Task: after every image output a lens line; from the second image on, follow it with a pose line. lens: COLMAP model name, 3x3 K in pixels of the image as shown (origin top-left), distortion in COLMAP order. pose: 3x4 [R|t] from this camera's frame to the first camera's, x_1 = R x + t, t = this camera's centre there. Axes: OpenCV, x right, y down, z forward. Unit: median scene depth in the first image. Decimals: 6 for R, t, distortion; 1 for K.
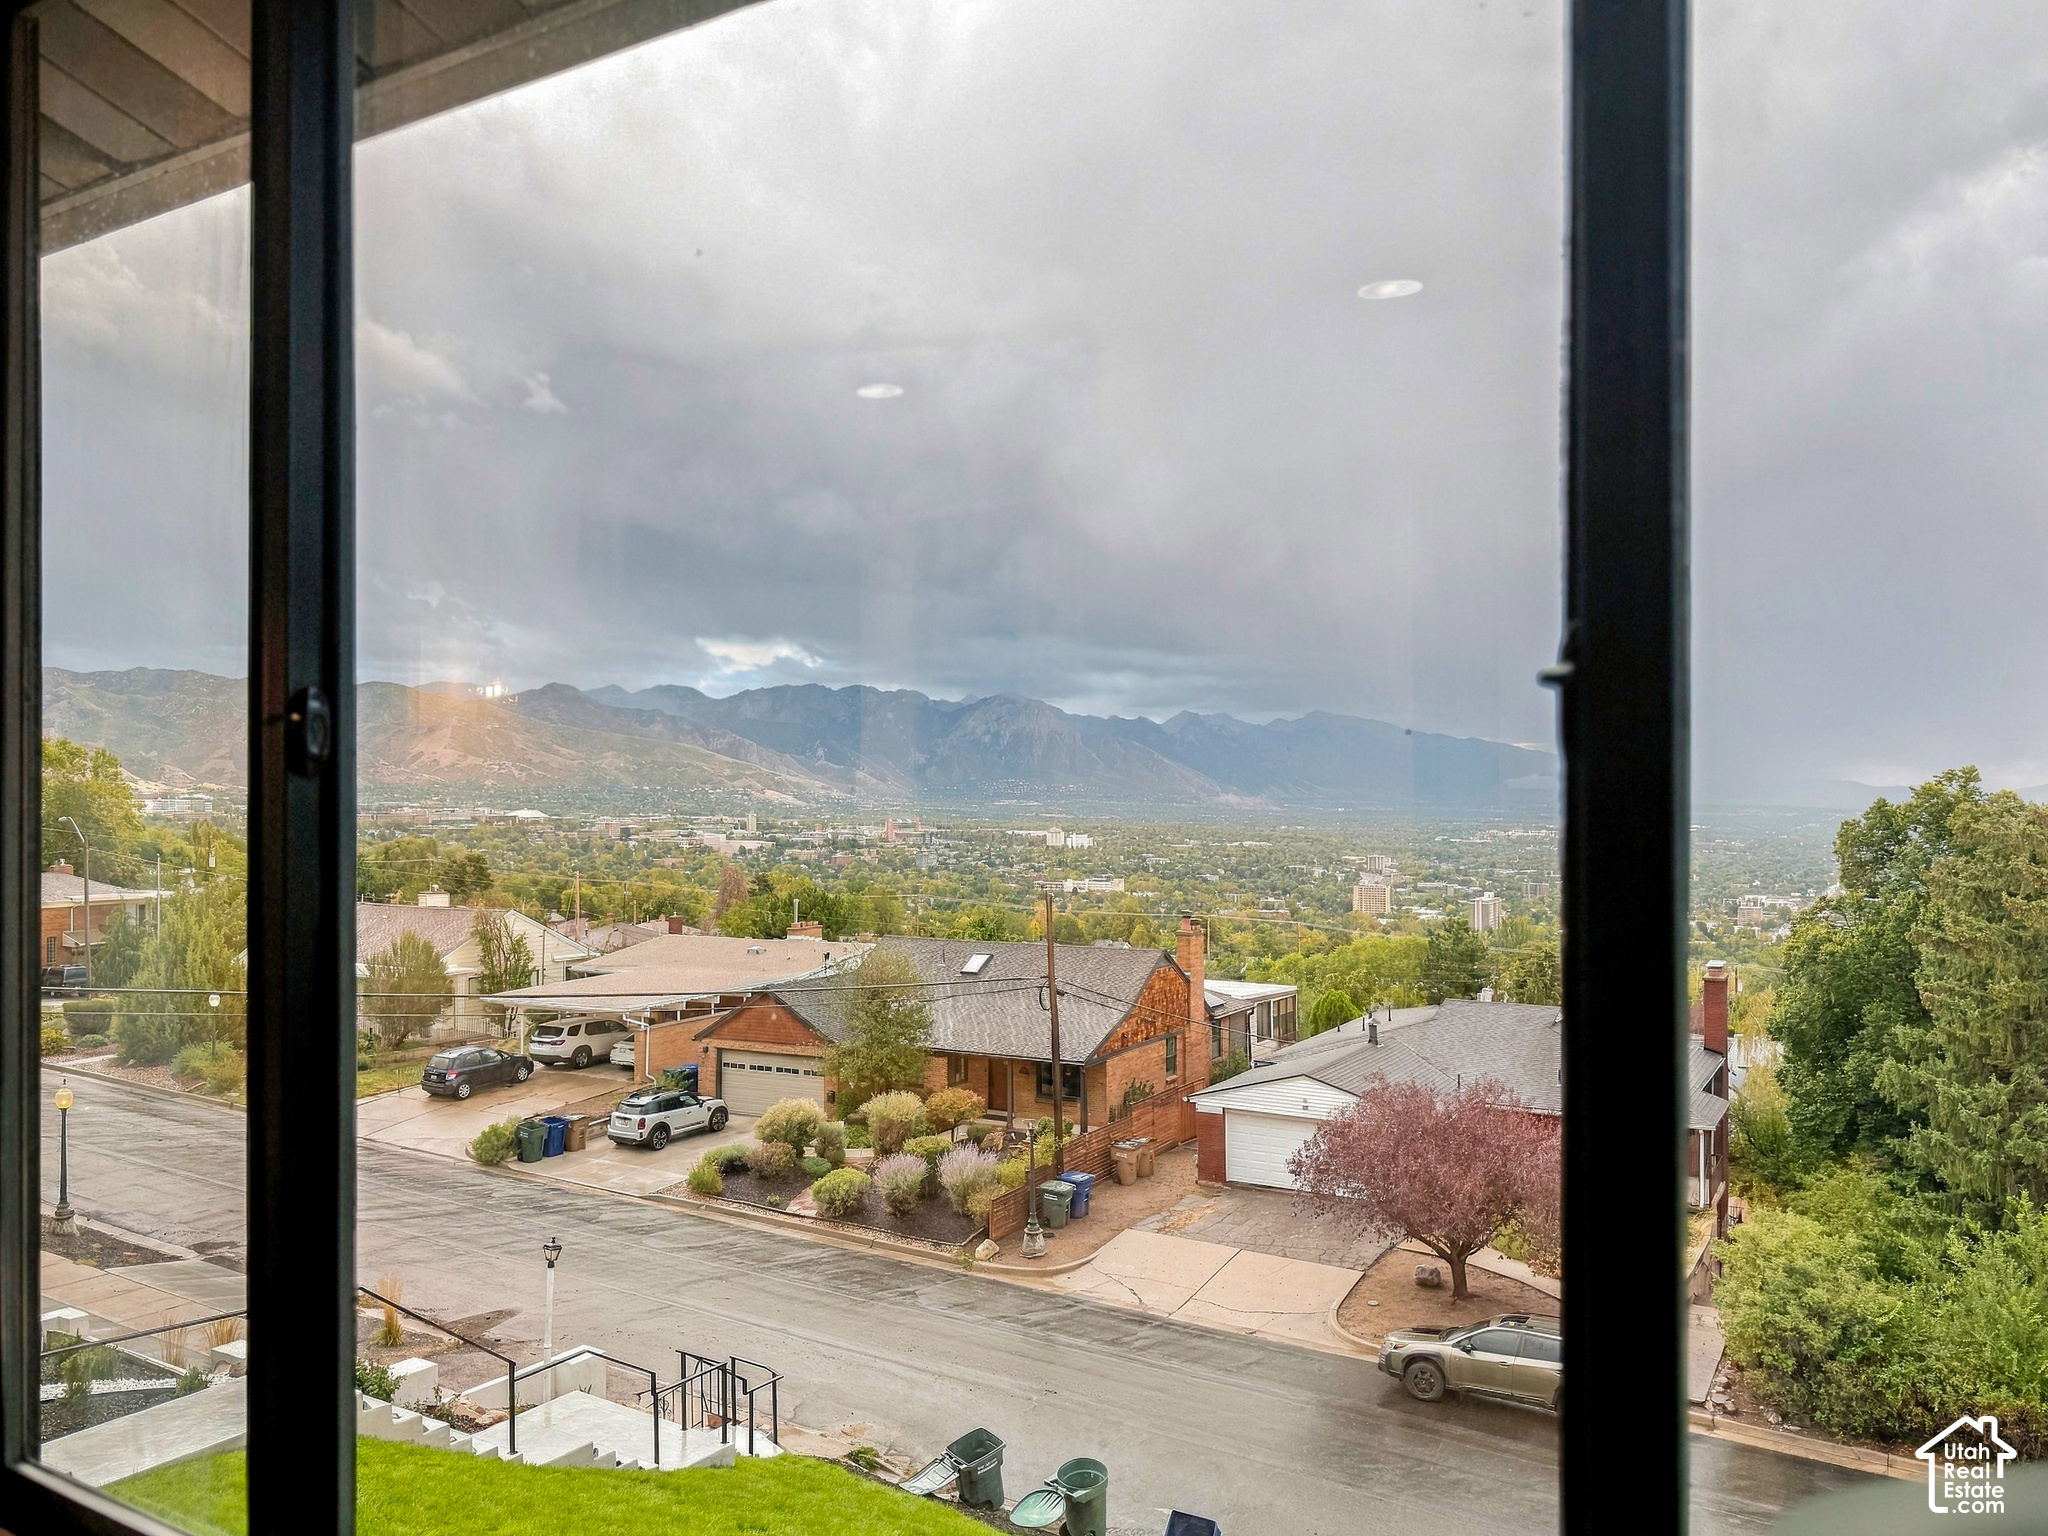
lens RADIAL K [[1485.8, 0, 1056.7], [0, 1485.8, 736.1], [0, 0, 1]] dist [0.058880, -0.073137]
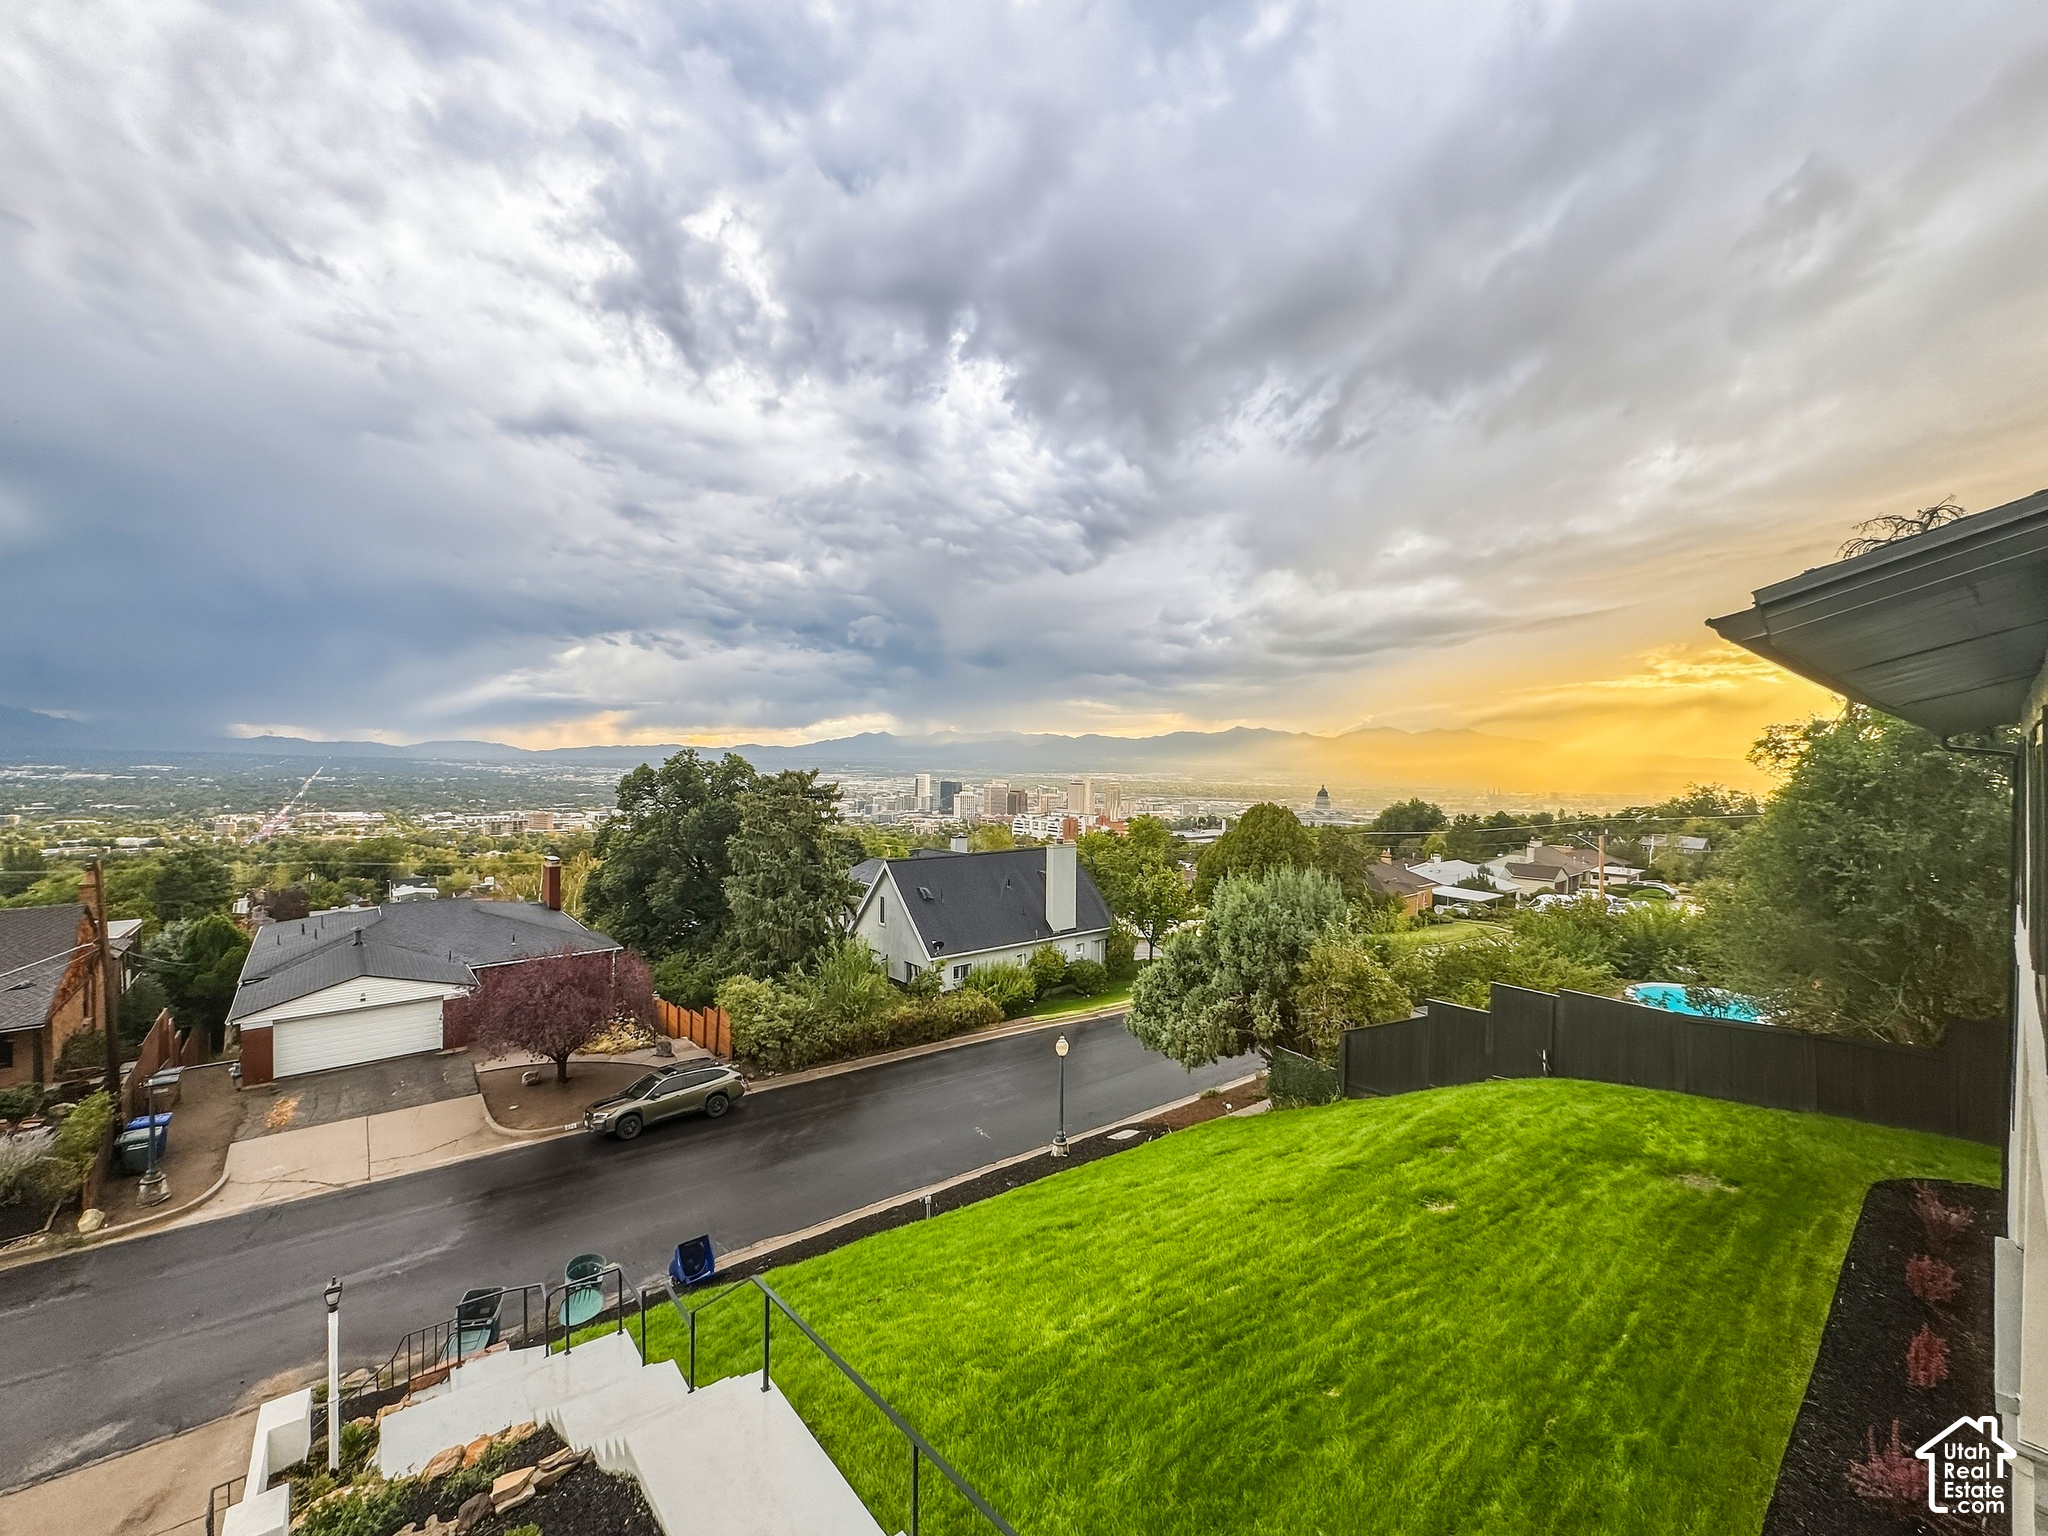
lens RADIAL K [[861.5, 0, 1017.6], [0, 861.5, 765.8], [0, 0, 1]] dist [-0.017125, 0.008228]
pose [[0.342685, -0.010528, 0.939391, -0.266042], [-0.048707, 0.998393, 0.028957, -0.005188], [-0.938187, -0.055678, 0.341622, 0.170508]]
